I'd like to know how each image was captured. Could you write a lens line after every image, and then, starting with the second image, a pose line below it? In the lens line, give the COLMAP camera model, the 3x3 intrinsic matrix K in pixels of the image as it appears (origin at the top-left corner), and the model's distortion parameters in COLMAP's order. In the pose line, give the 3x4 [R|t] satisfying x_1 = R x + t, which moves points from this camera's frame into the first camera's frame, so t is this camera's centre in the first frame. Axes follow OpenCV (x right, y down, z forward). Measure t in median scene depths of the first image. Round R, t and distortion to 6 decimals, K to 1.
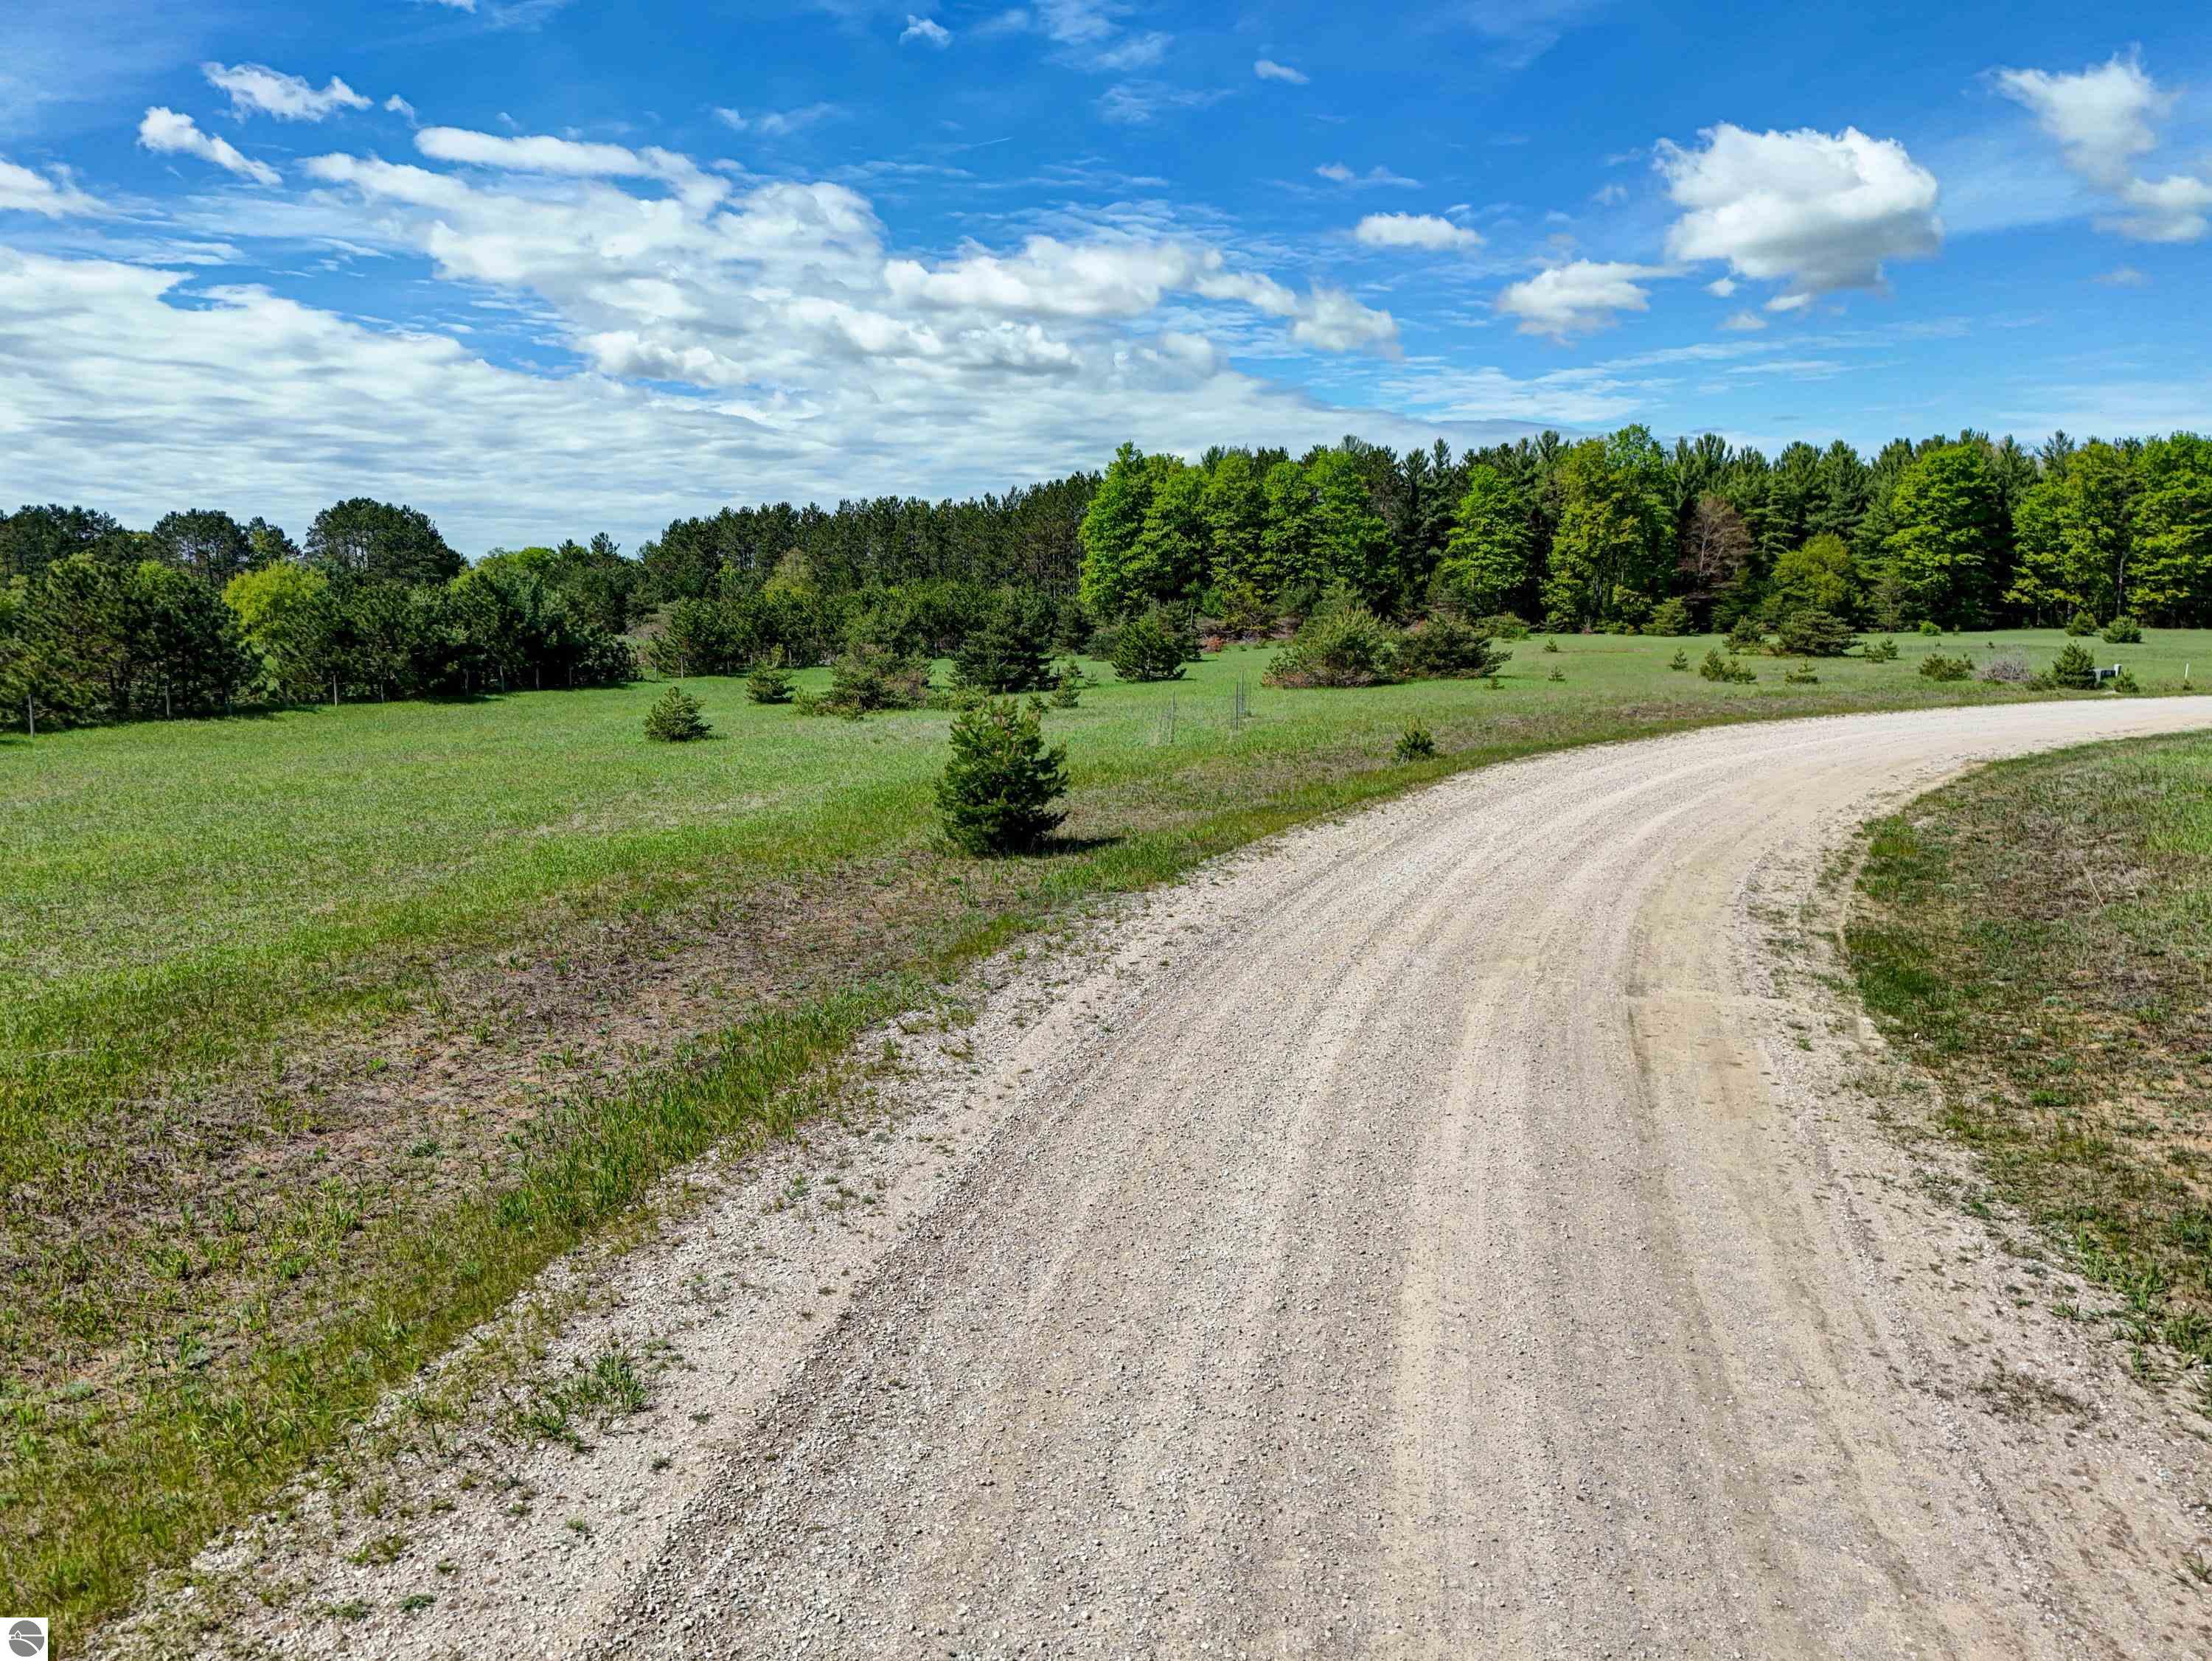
lens RADIAL K [[1630.2, 0, 1103.9], [0, 1630.2, 835.9], [0, 0, 1]] dist [0.068402, -0.059318]
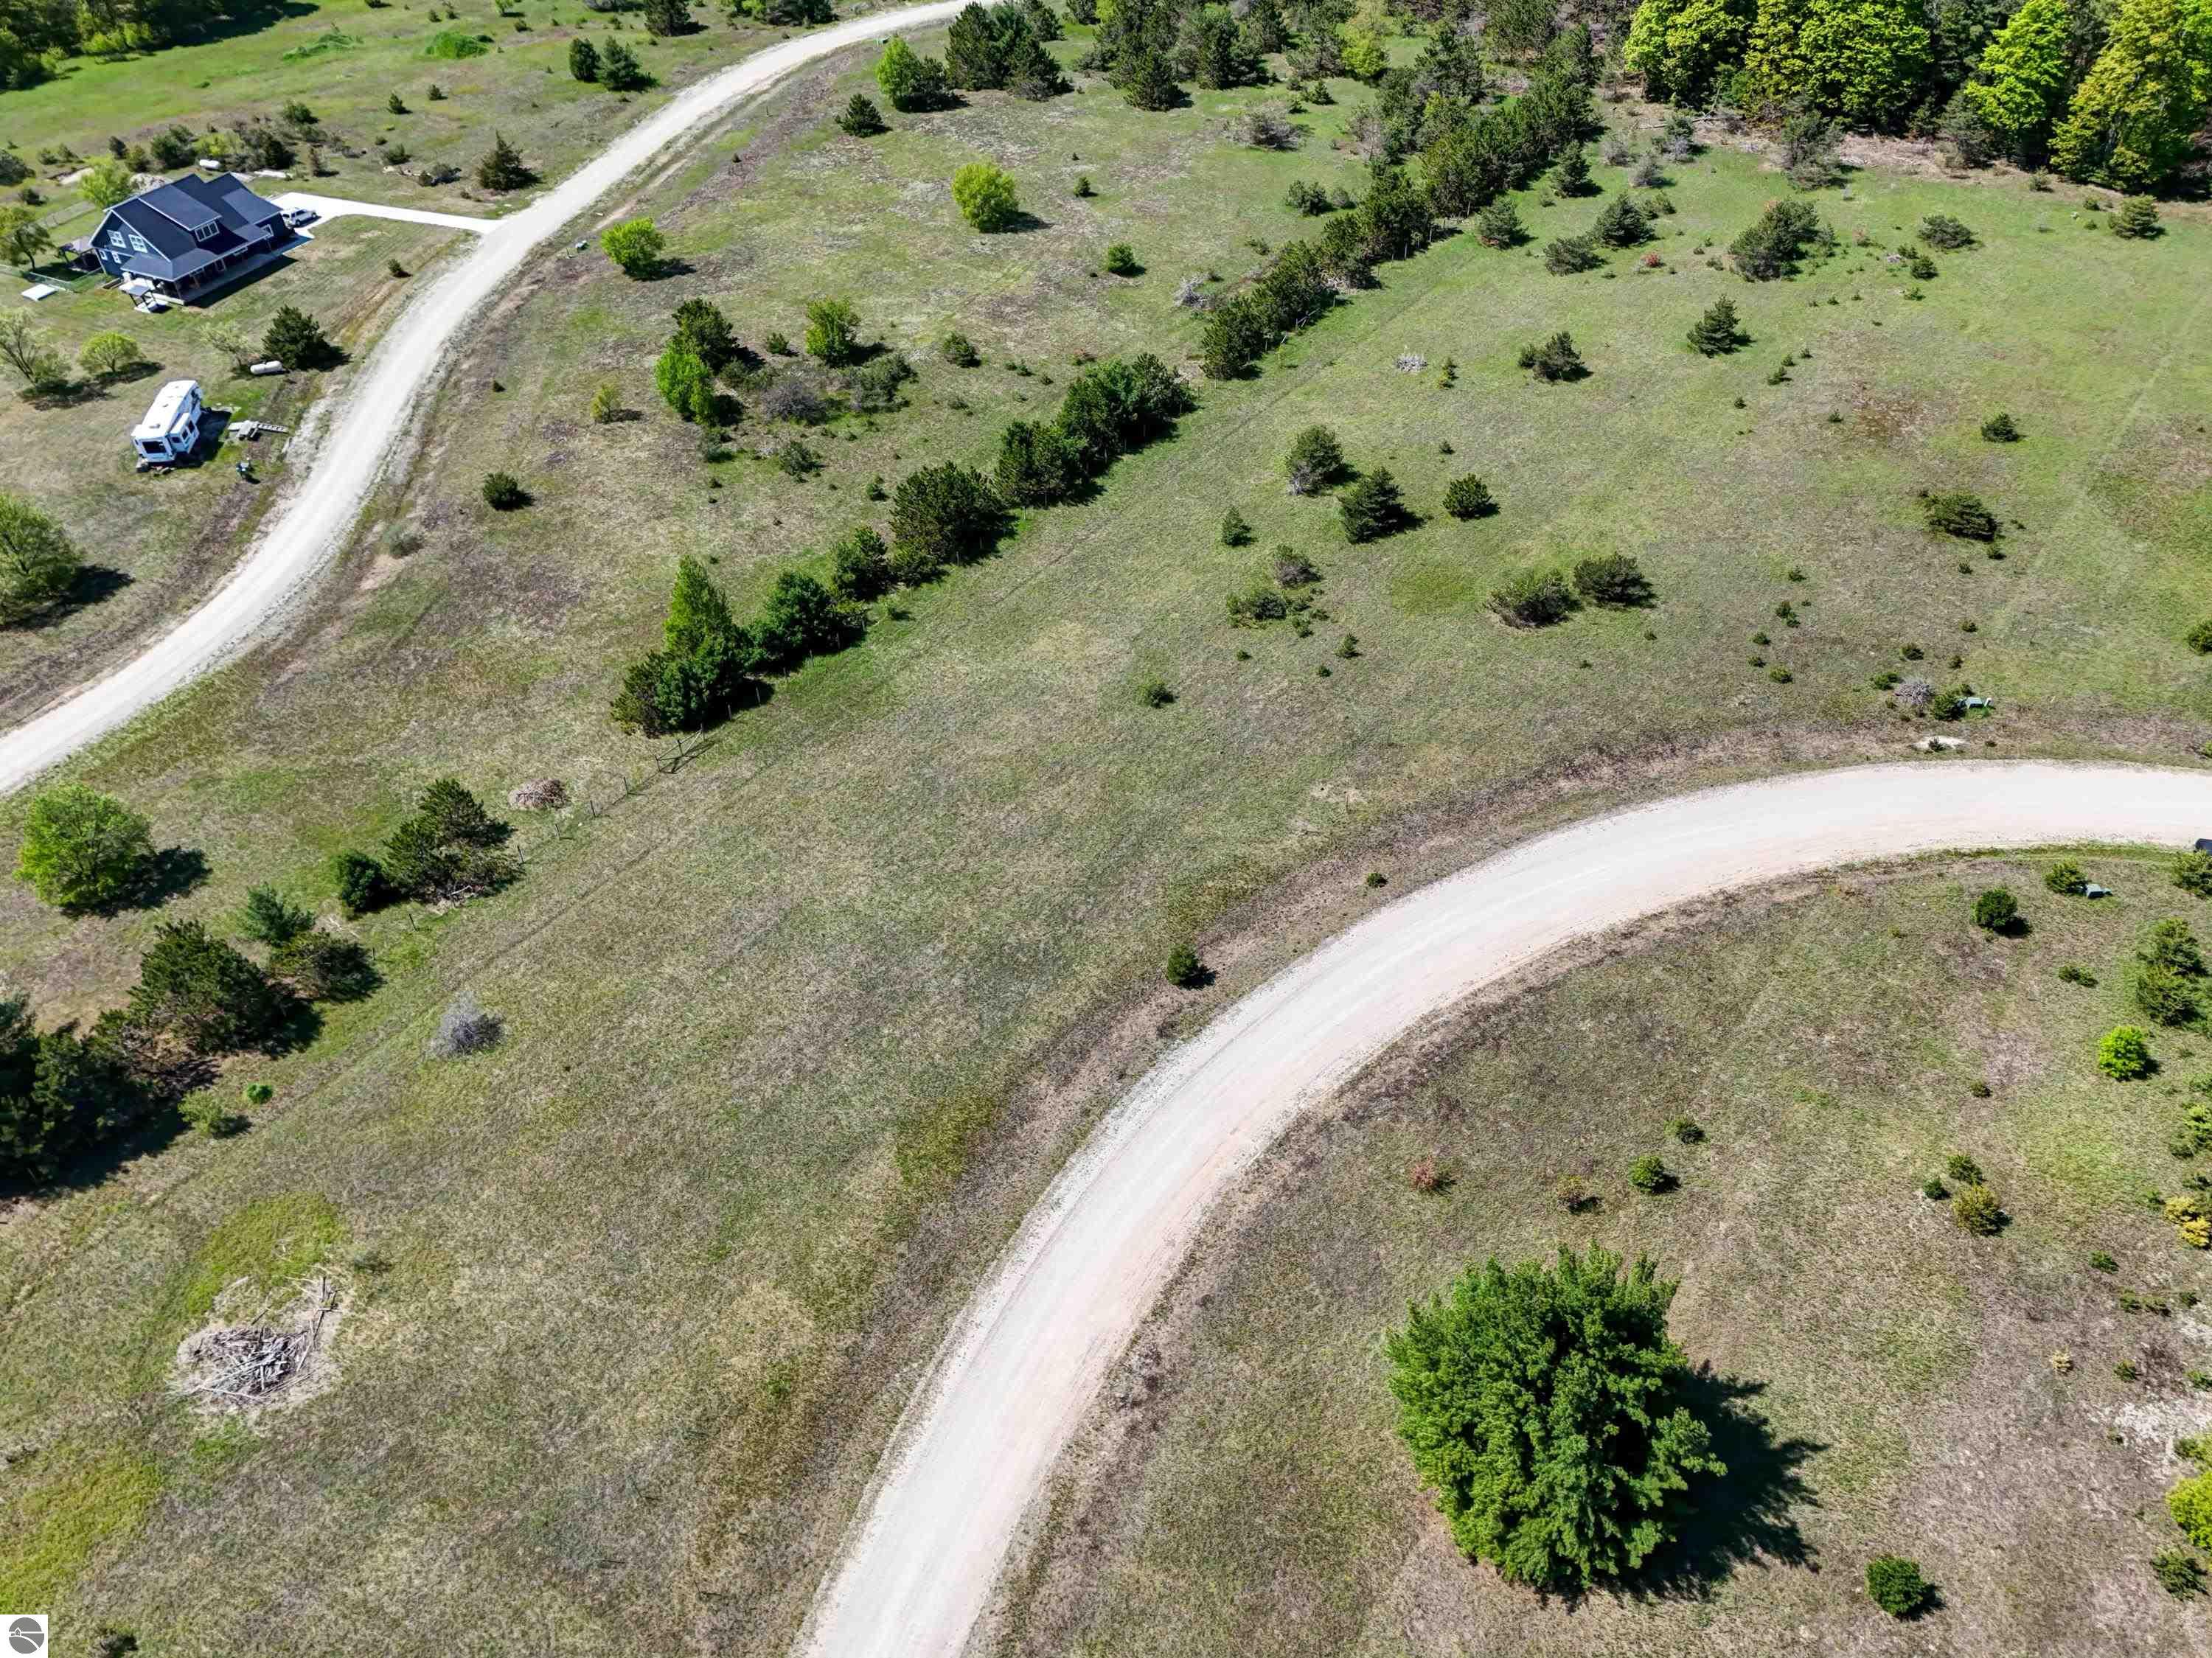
lens RADIAL K [[1630.2, 0, 1108.1], [0, 1630.2, 815.5], [0, 0, 1]] dist [0.068402, -0.059318]
pose [[0.926526, 0.242374, -0.287757, 0.114590], [-0.038672, 0.822144, 0.567965, -0.362333], [0.374237, -0.515106, 0.771111, -0.272388]]
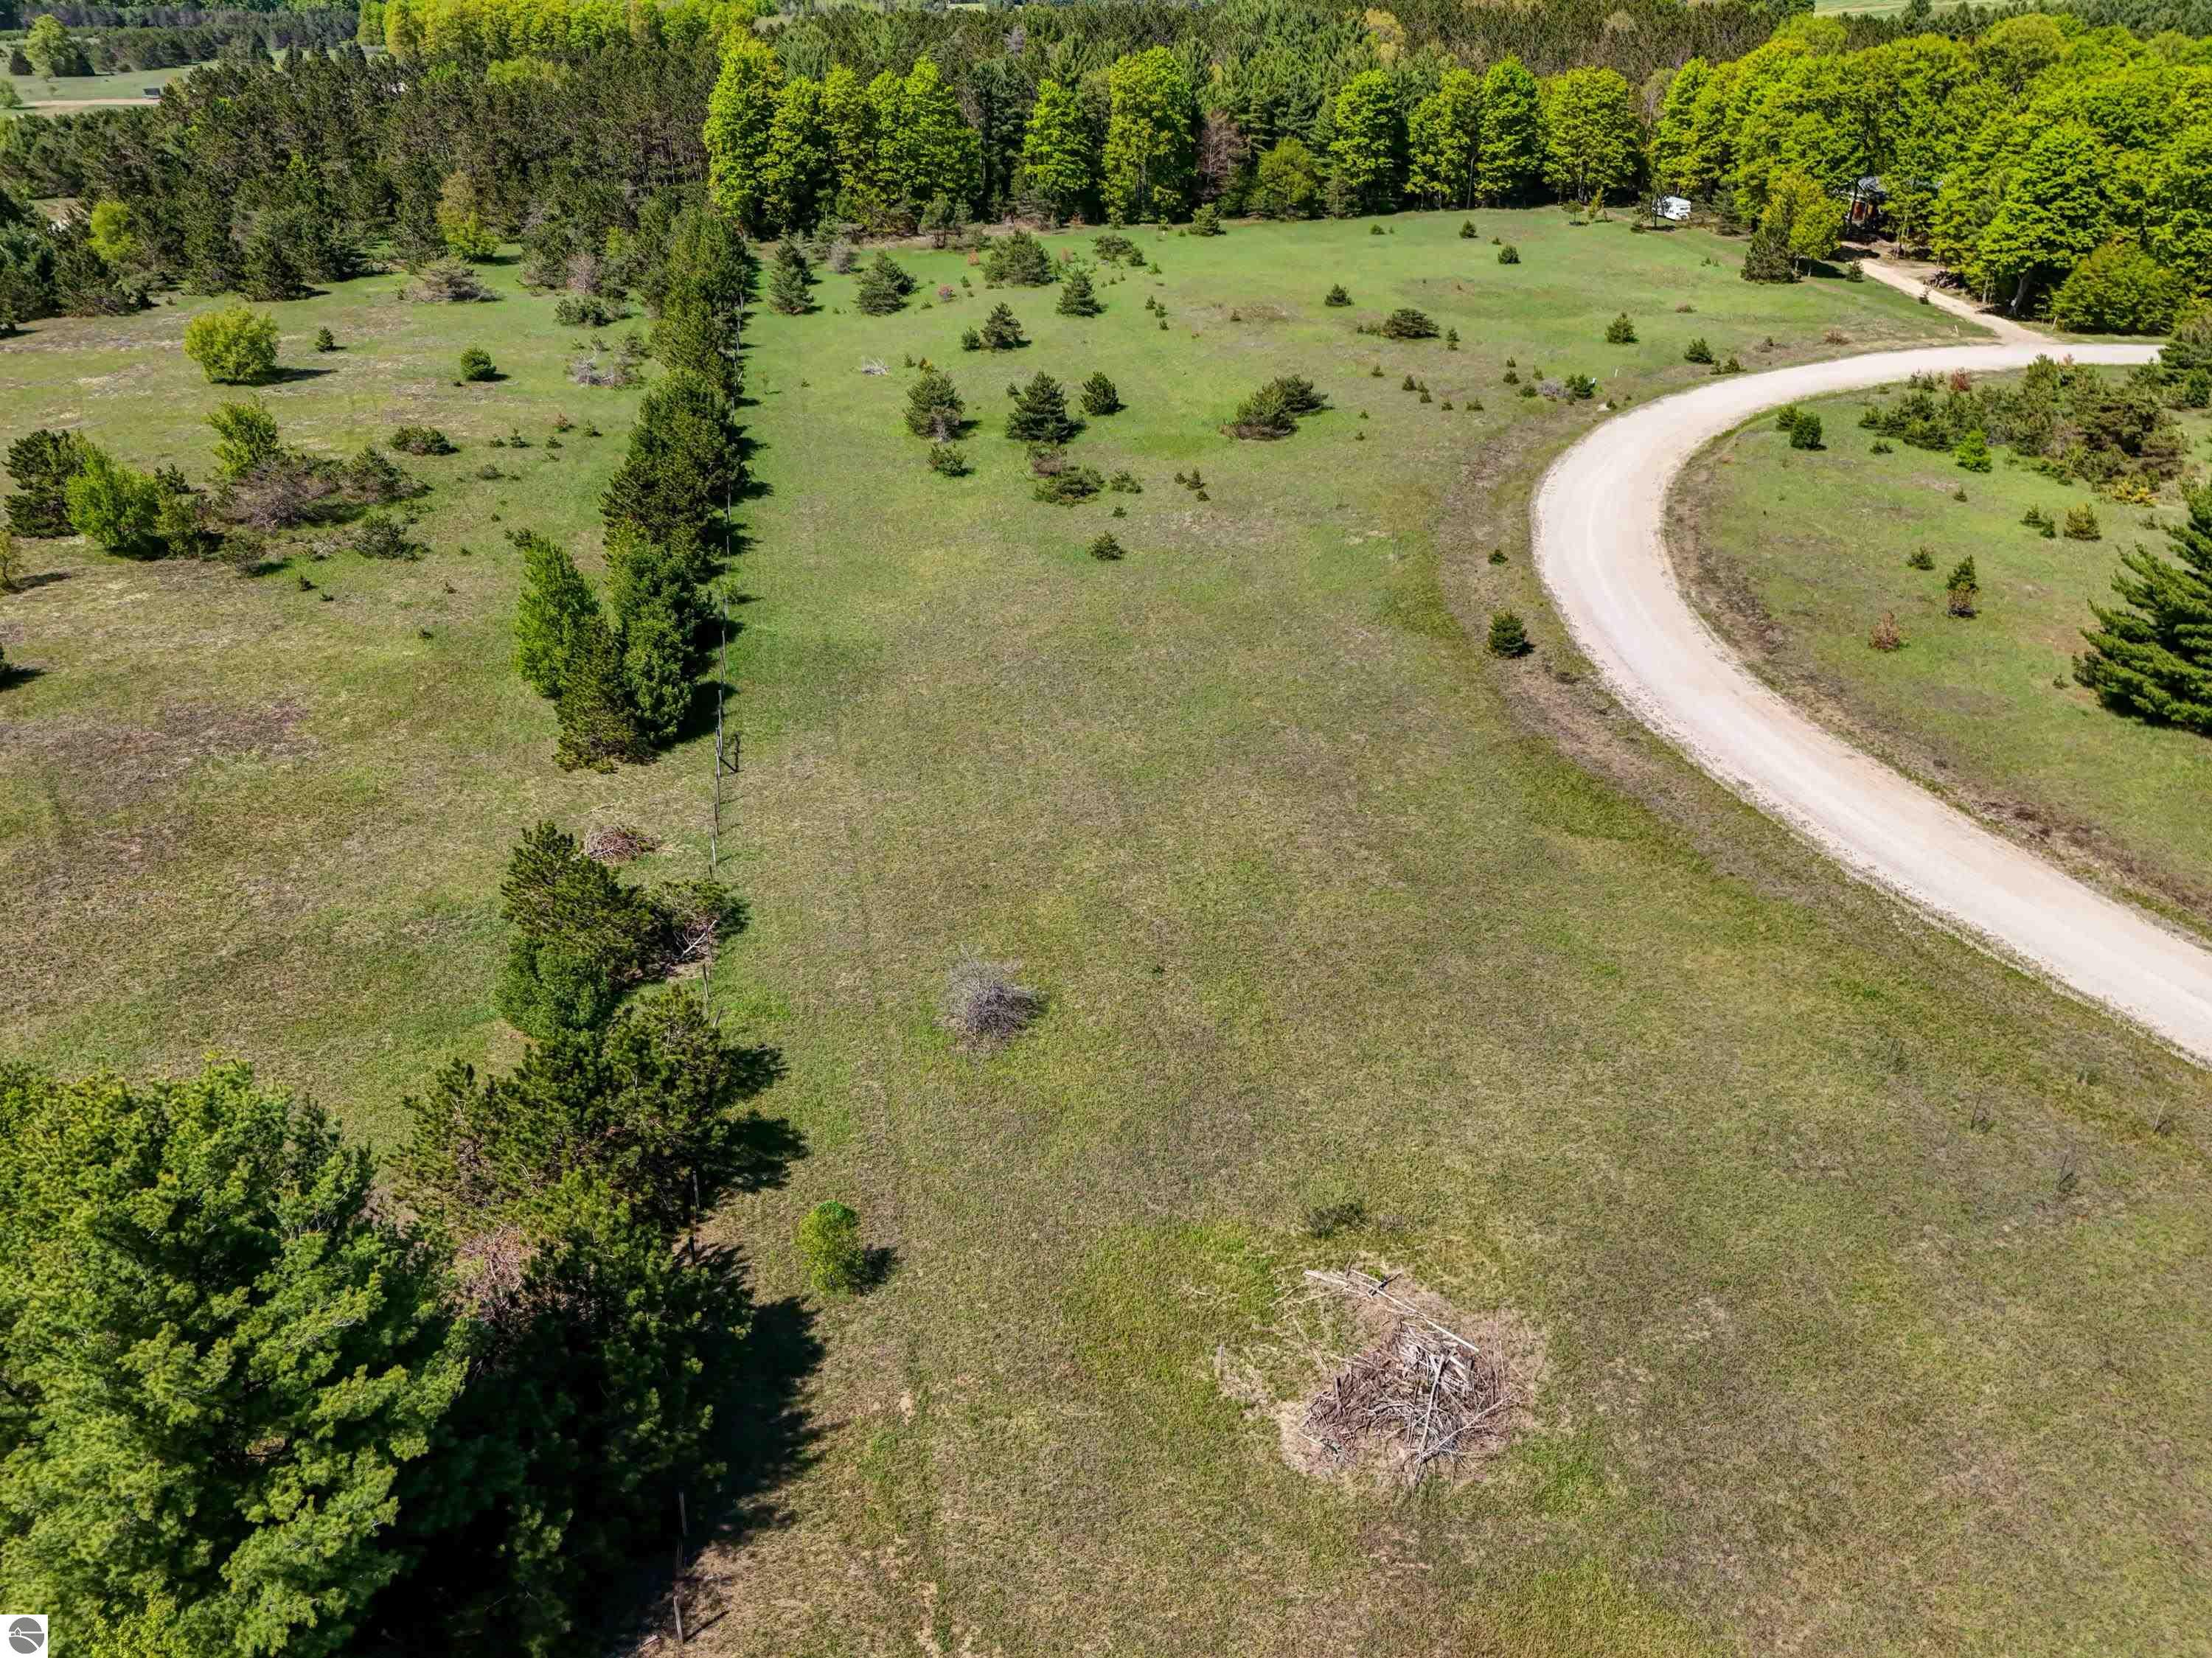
lens RADIAL K [[1630.2, 0, 1107.3], [0, 1630.2, 823.4], [0, 0, 1]] dist [0.068402, -0.059318]
pose [[0.899787, -0.206059, 0.384607, -0.322358], [0.064044, 0.934286, 0.350726, -0.133630], [-0.431603, -0.290947, 0.853855, -0.249344]]
